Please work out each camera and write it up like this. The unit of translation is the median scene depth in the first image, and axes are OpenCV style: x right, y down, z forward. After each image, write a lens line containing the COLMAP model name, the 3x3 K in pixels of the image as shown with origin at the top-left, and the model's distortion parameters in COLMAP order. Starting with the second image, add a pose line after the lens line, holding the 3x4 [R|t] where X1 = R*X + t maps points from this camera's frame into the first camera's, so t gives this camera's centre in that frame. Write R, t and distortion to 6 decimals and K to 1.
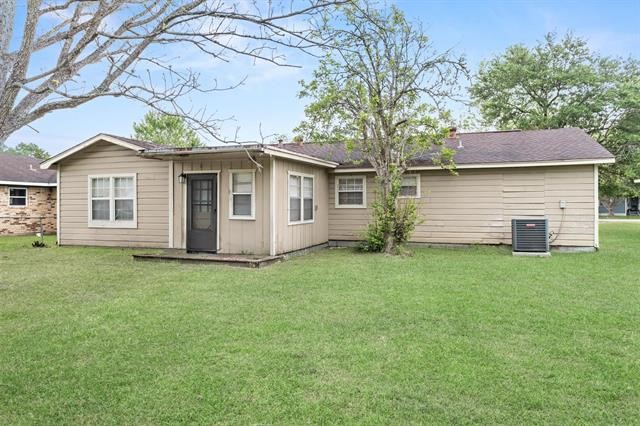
lens RADIAL K [[460.1, 0, 320.2], [0, 460.1, 212.7], [0, 0, 1]] dist [0.034651, -0.001474]
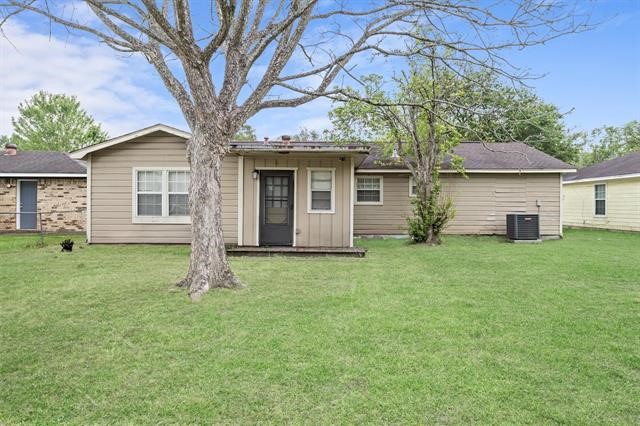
lens RADIAL K [[460.1, 0, 320.9], [0, 460.1, 212.1], [0, 0, 1]] dist [0.034651, -0.001474]
pose [[0.937684, 0.001646, 0.347486, -0.492676], [-0.002076, 0.999997, 0.000865, 0.007743], [-0.347484, -0.001532, 0.937685, -0.004562]]
